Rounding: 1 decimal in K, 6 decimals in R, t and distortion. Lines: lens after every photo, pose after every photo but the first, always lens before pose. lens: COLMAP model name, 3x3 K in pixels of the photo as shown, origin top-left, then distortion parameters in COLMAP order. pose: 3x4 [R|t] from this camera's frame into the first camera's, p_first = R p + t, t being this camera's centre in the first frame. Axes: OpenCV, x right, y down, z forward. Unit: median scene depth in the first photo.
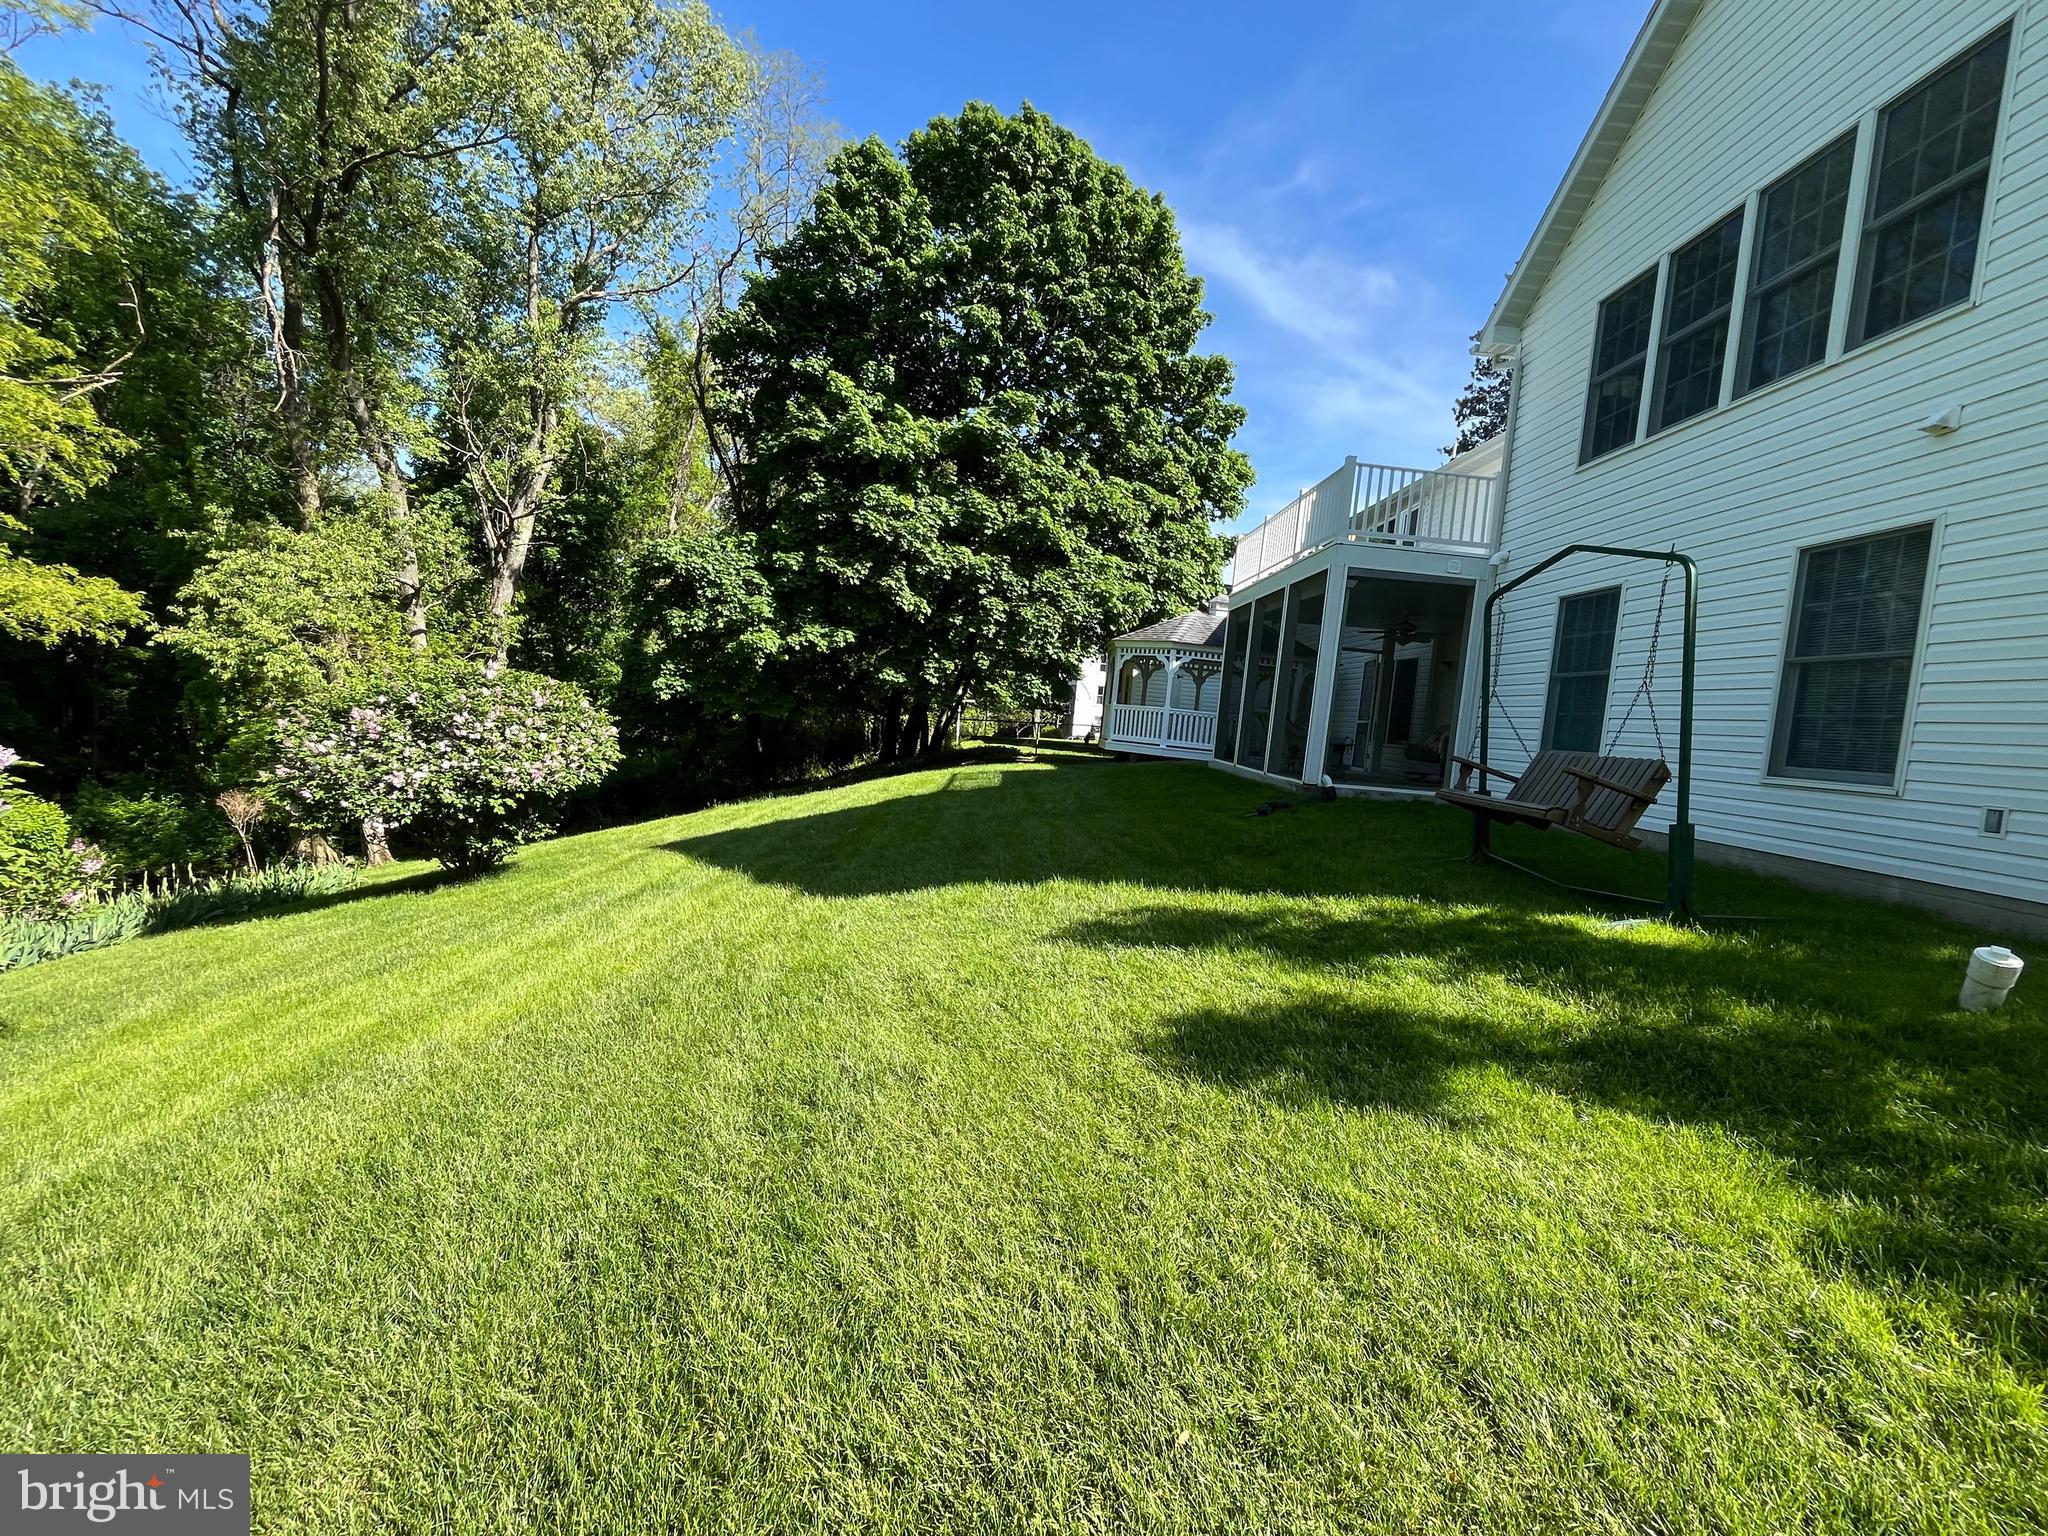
lens RADIAL K [[895.5, 0, 1047.5], [0, 895.5, 786.8], [0, 0, 1]] dist [-0.003533, -0.000566]
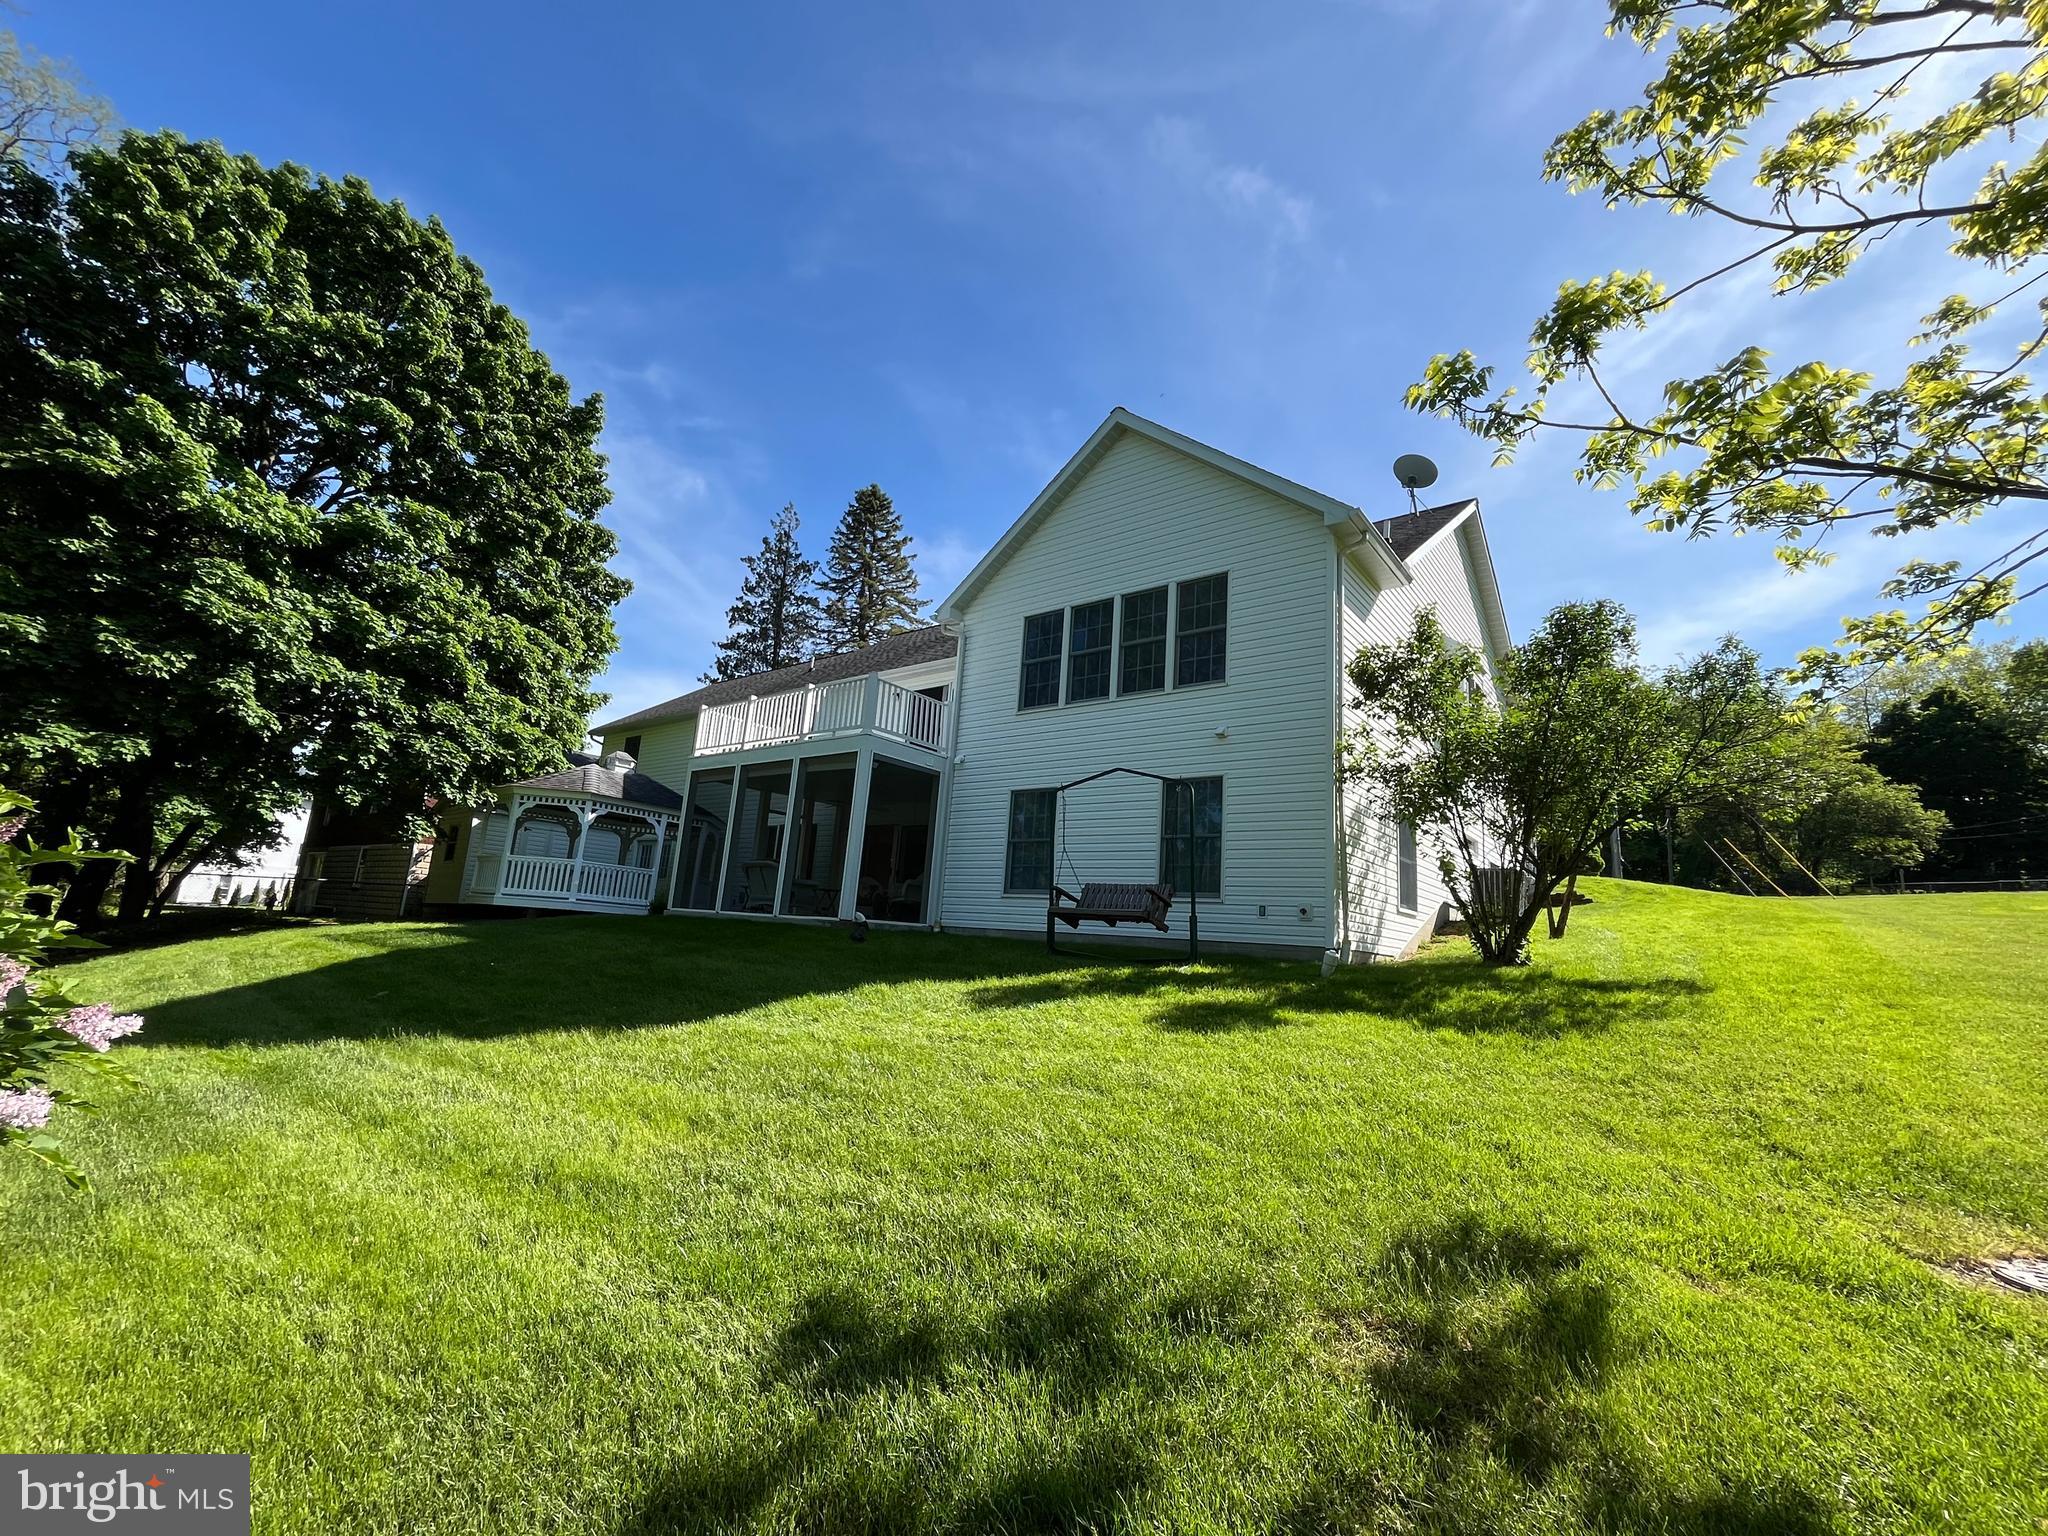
lens RADIAL K [[895.5, 0, 1047.5], [0, 895.5, 786.8], [0, 0, 1]] dist [-0.003533, -0.000566]
pose [[0.614106, 0.090435, 0.784025, -0.329155], [0.057711, 0.985608, -0.158891, 0.017587], [-0.787111, 0.142823, 0.600048, 0.007799]]
